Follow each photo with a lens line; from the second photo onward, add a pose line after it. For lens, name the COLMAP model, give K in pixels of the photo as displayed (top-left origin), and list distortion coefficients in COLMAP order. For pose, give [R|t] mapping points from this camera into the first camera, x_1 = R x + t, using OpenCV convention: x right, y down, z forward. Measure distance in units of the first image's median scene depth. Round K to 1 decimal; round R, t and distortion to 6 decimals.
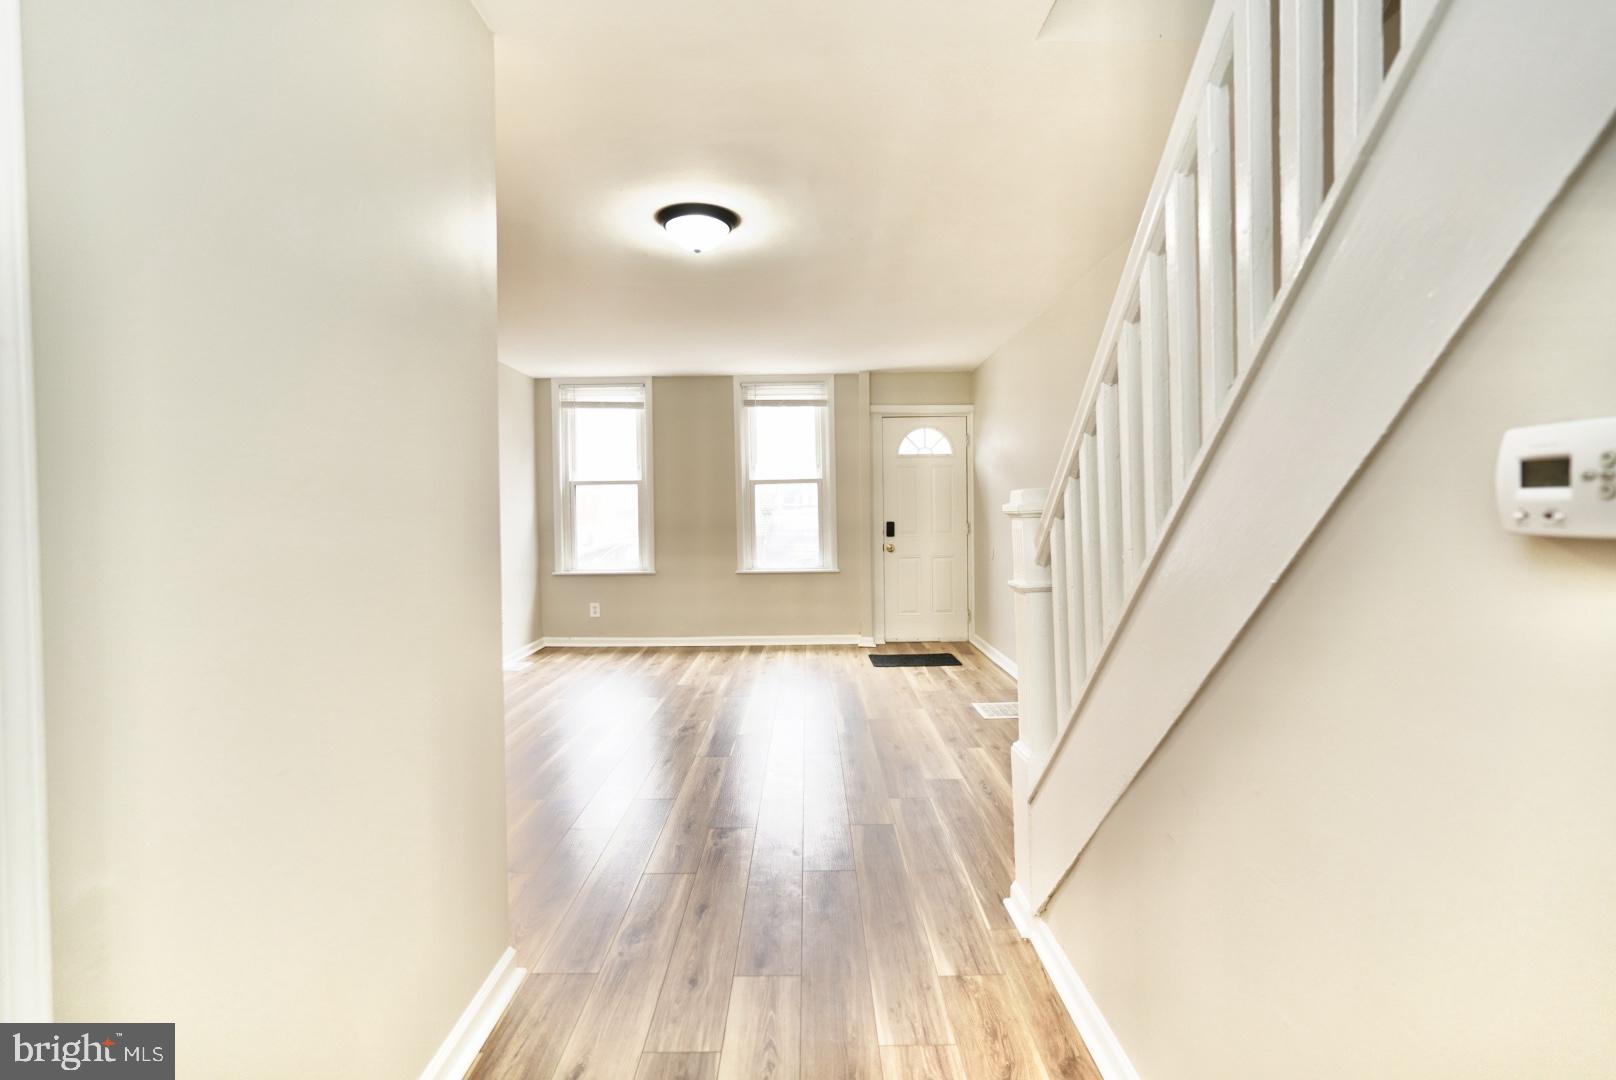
lens RADIAL K [[780.8, 0, 811.2], [0, 780.8, 533.2], [0, 0, 1]] dist [0.021108, 0.000178]
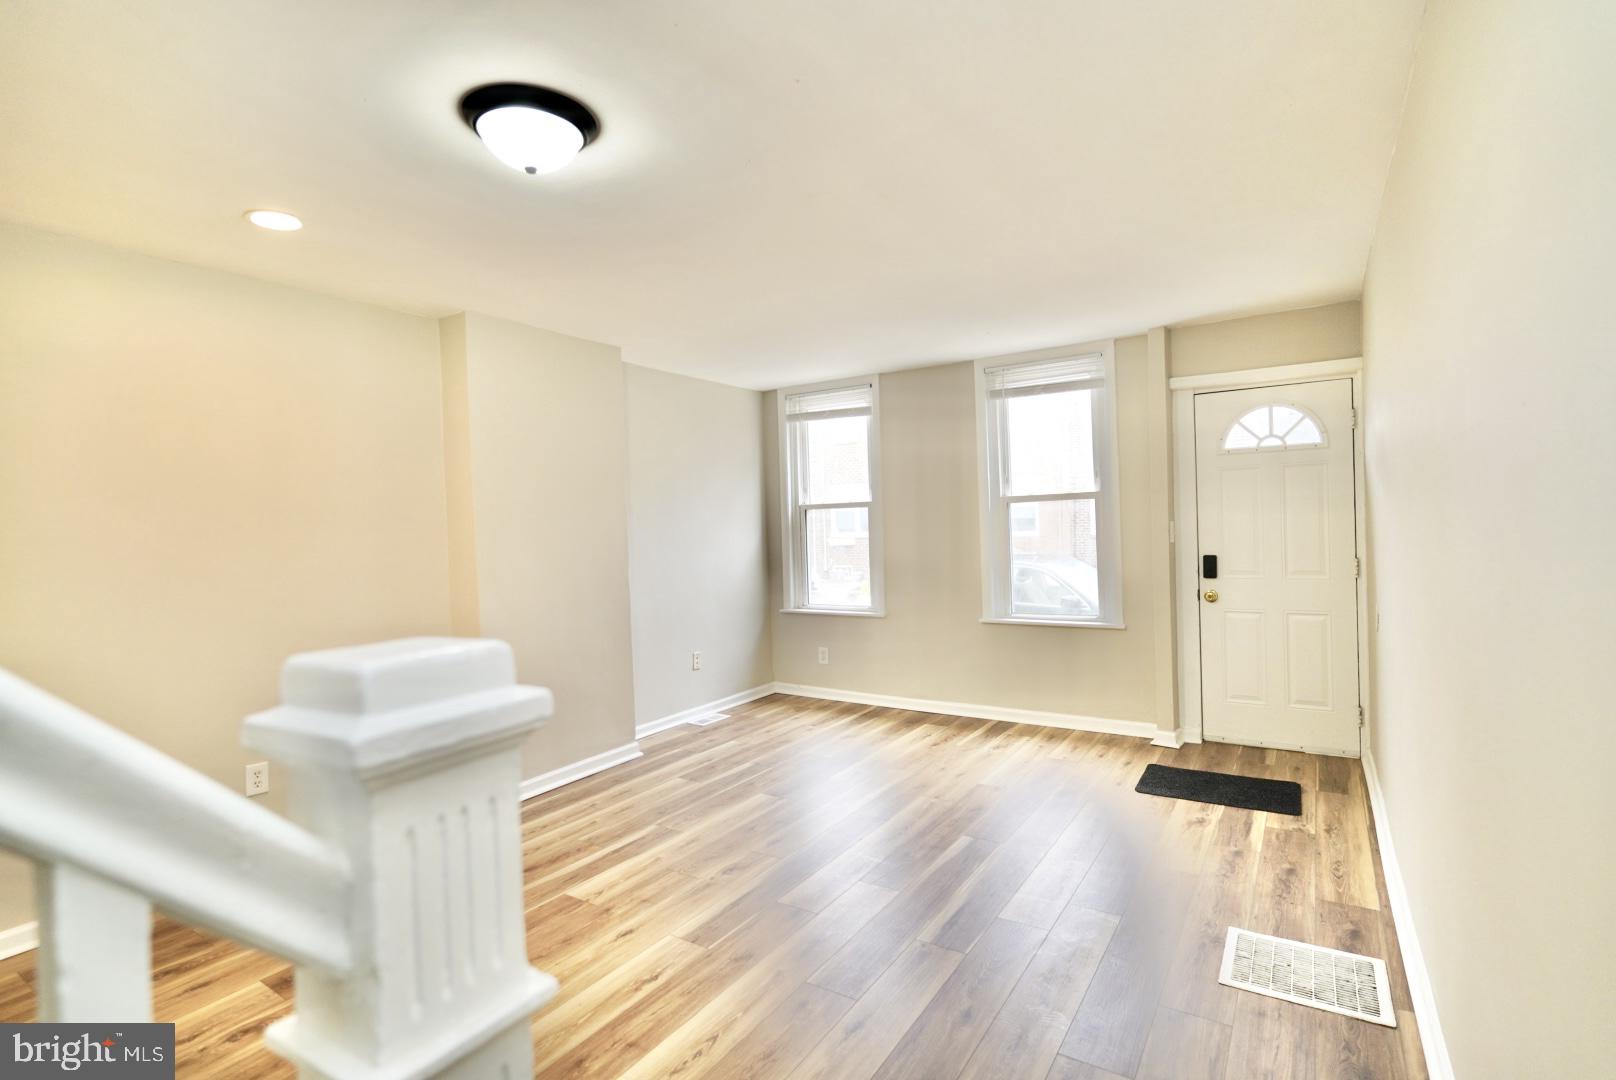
lens RADIAL K [[780.8, 0, 824.5], [0, 780.8, 535.7], [0, 0, 1]] dist [0.021108, 0.000178]
pose [[0.846568, -0.004378, -0.532263, 0.178260], [0.000645, 0.999974, -0.007199, -0.026505], [0.532280, 0.005751, 0.846549, 0.283704]]
